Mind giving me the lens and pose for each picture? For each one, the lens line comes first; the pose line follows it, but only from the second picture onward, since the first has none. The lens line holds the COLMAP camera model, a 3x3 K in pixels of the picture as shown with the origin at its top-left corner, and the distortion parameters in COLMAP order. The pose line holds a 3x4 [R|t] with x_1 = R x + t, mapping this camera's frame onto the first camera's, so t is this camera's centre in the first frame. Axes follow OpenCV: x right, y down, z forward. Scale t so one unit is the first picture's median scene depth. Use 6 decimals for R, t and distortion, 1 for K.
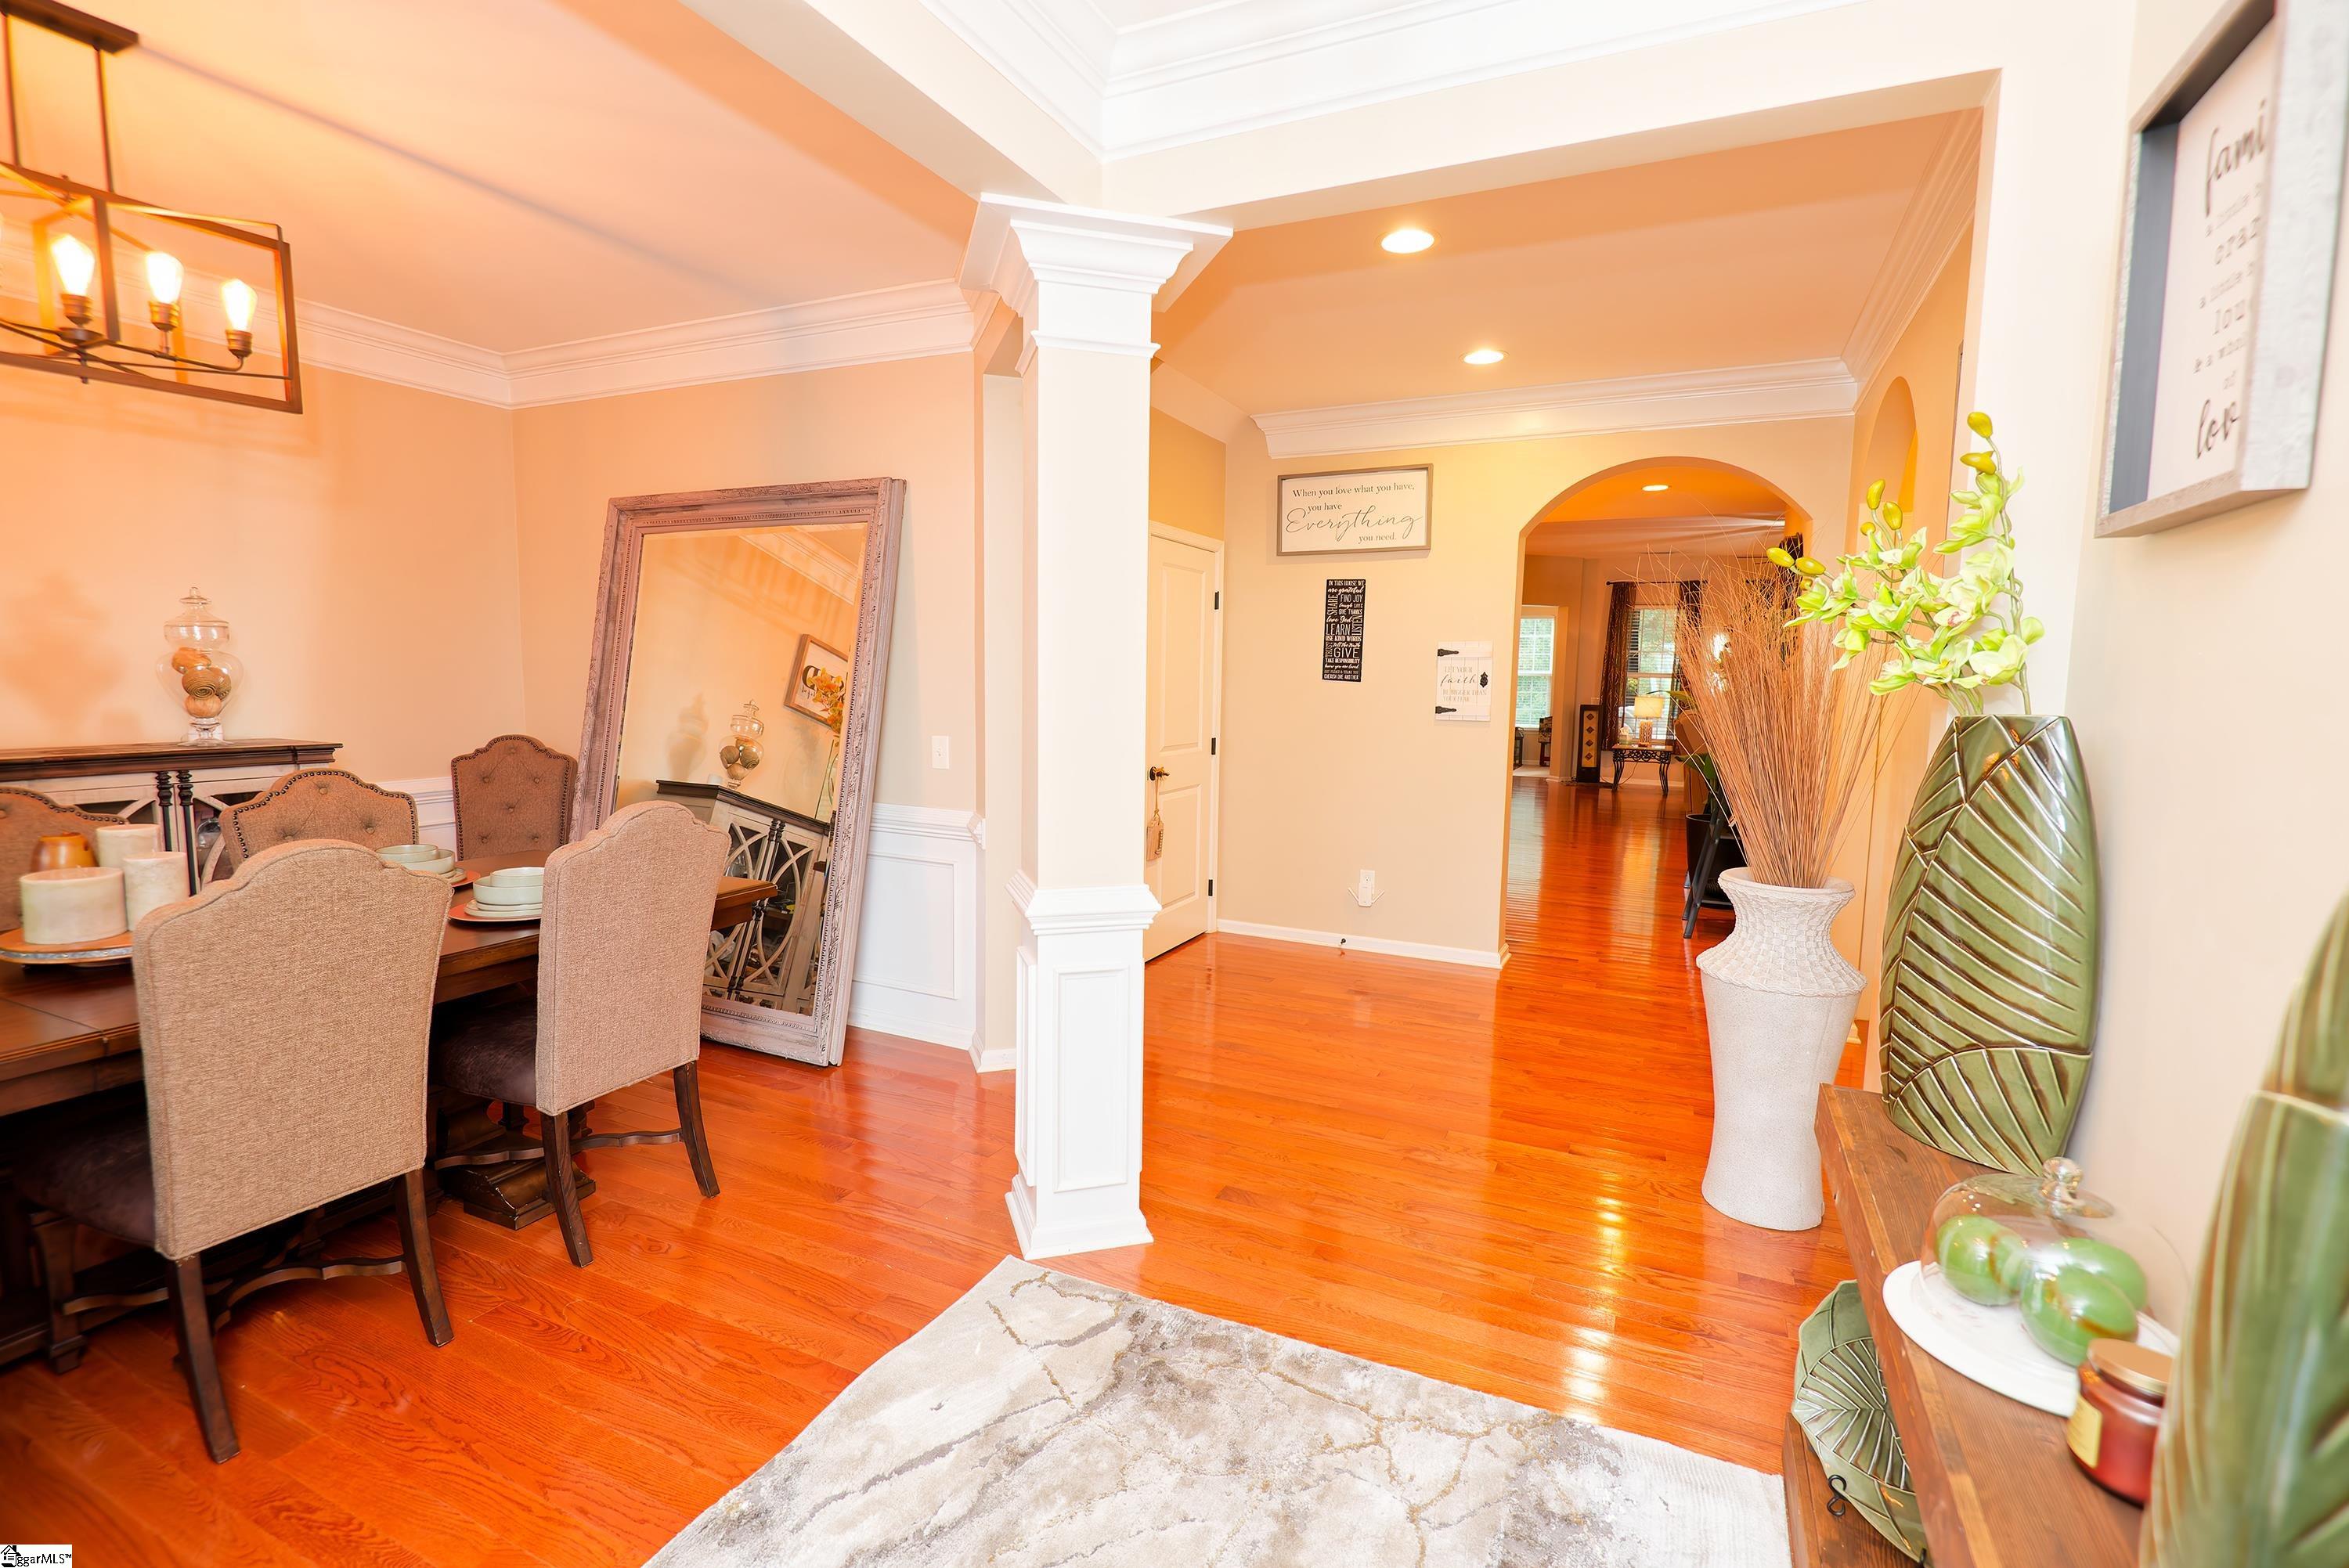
lens RADIAL K [[1072.6, 0, 1174.5], [0, 1072.6, 784.0], [0, 0, 1]] dist [0.006070, -0.009291]
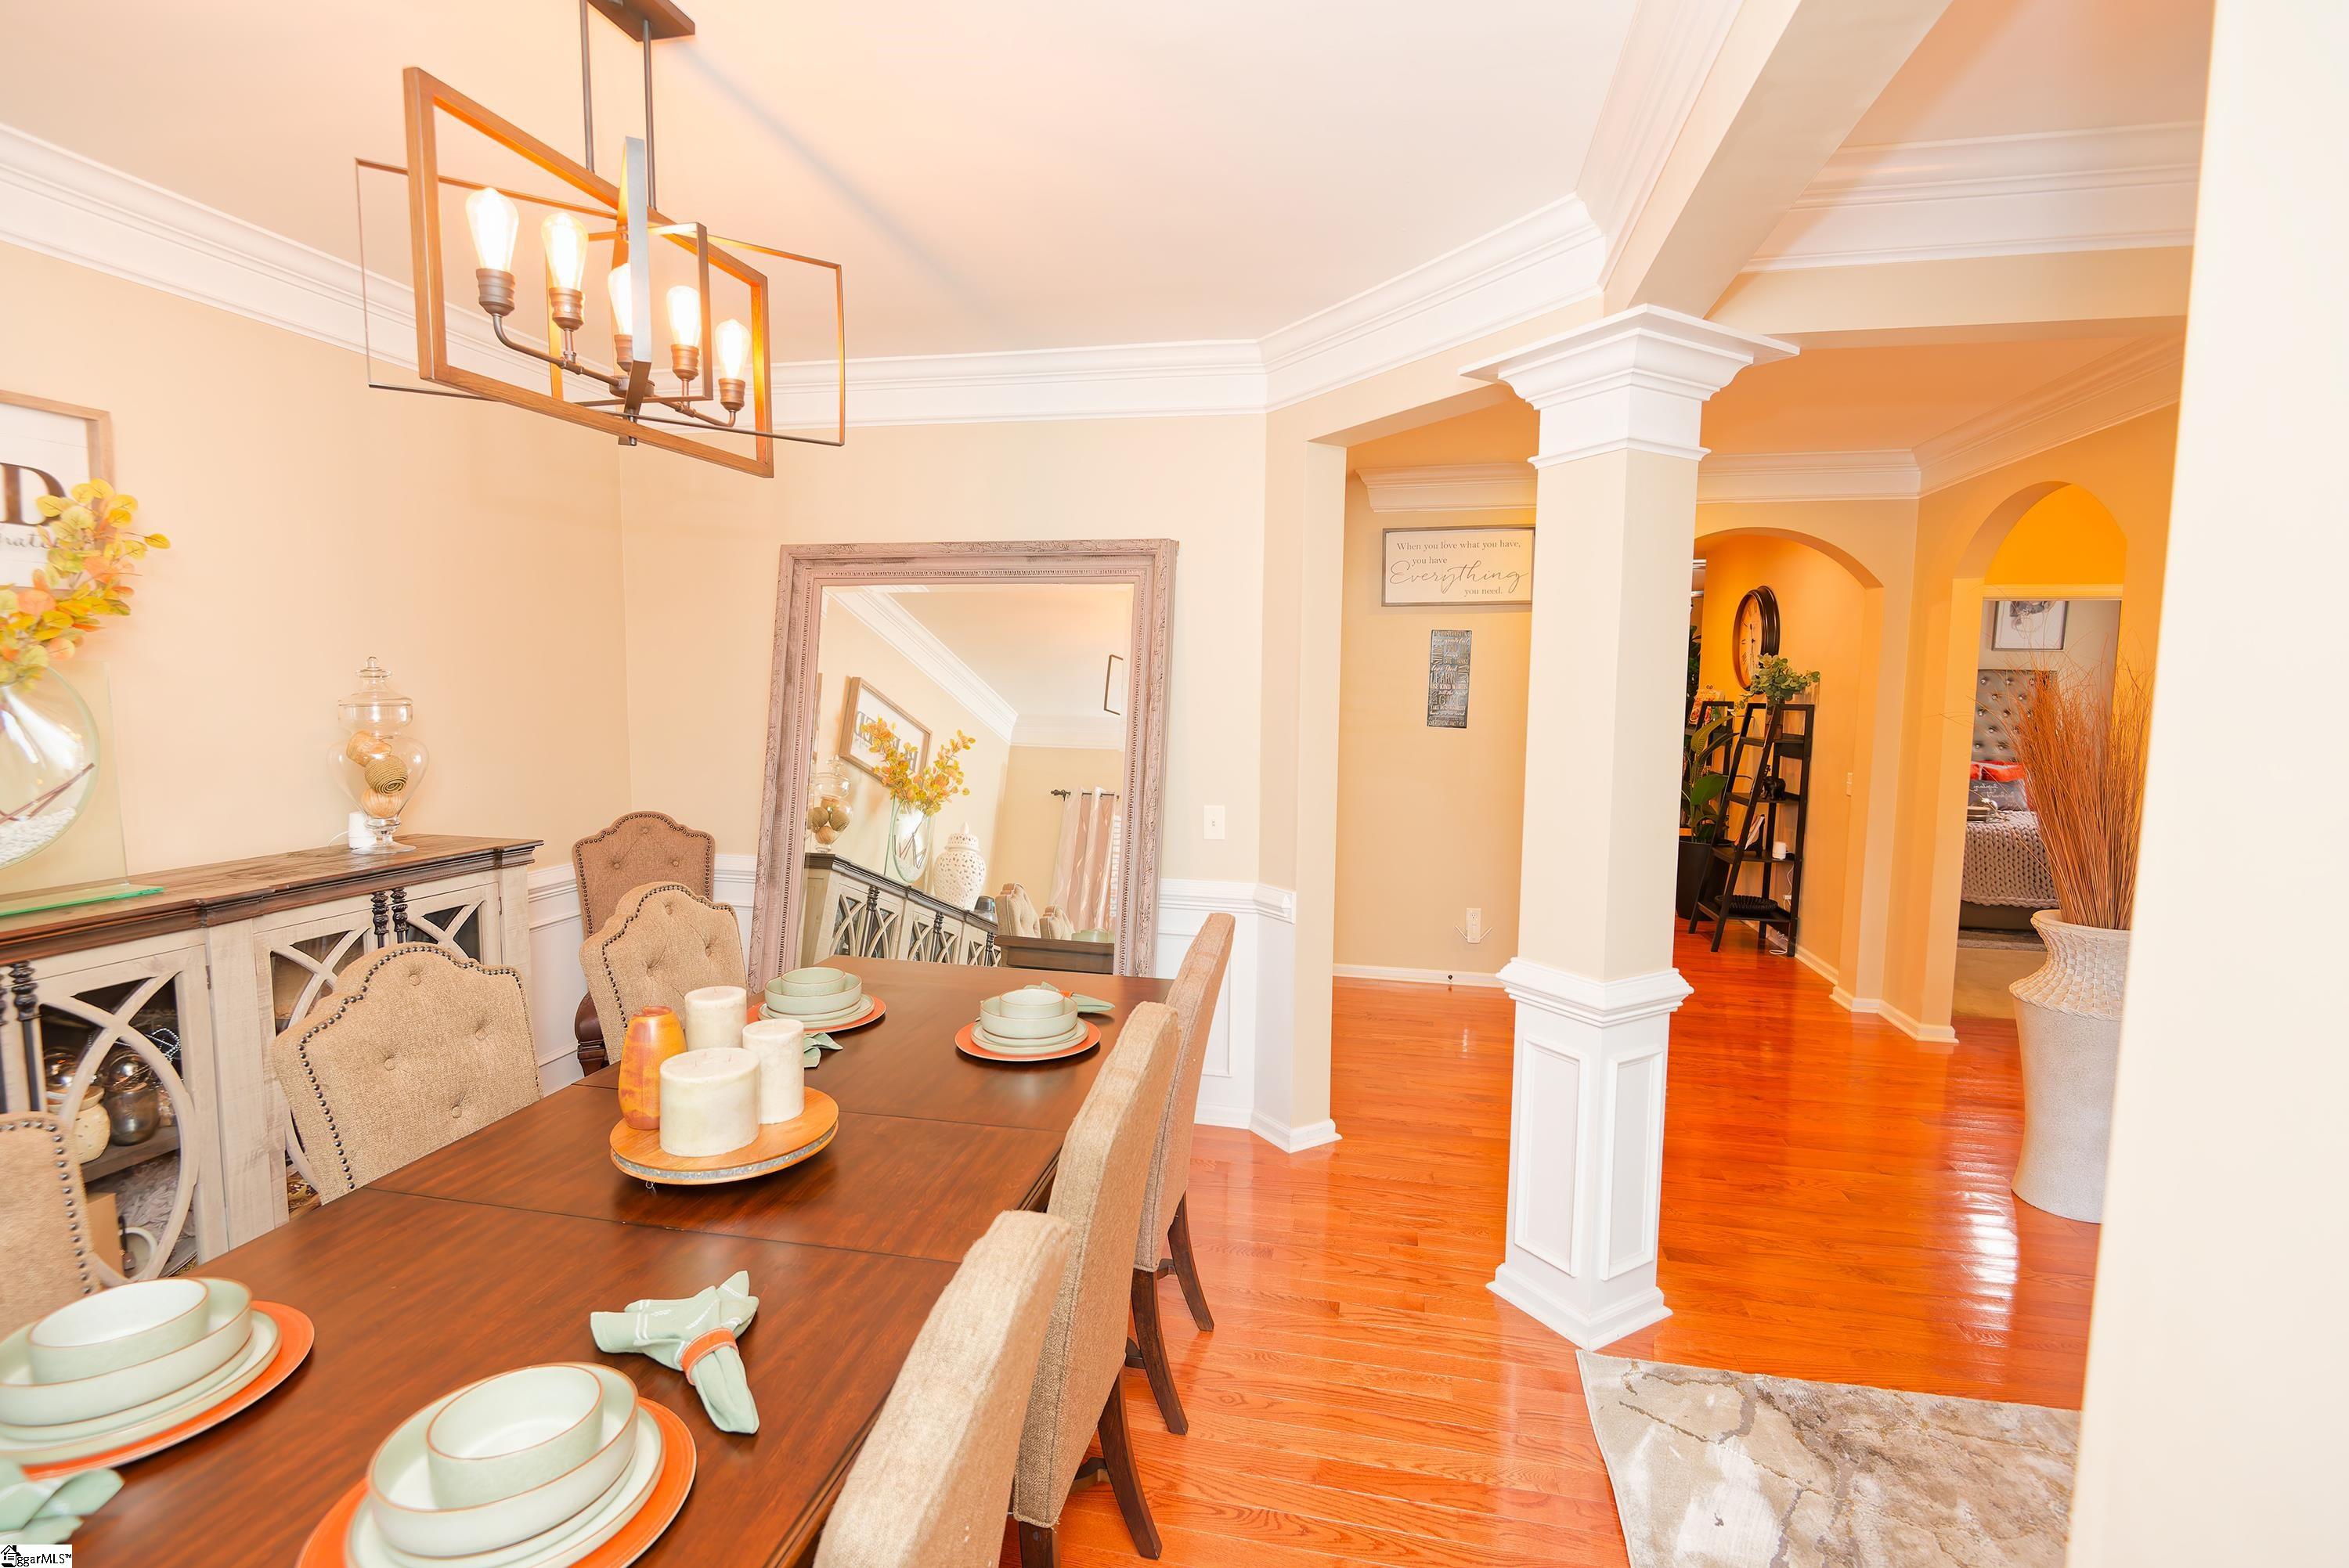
lens RADIAL K [[1066.6, 0, 1172.2], [0, 1066.6, 790.6], [0, 0, 1]] dist [0.002100, -0.013052]
pose [[0.973019, -0.029212, 0.228870, -0.499861], [0.029853, 0.999554, 0.000665, -0.063974], [-0.228787, 0.006185, 0.973457, 0.080483]]
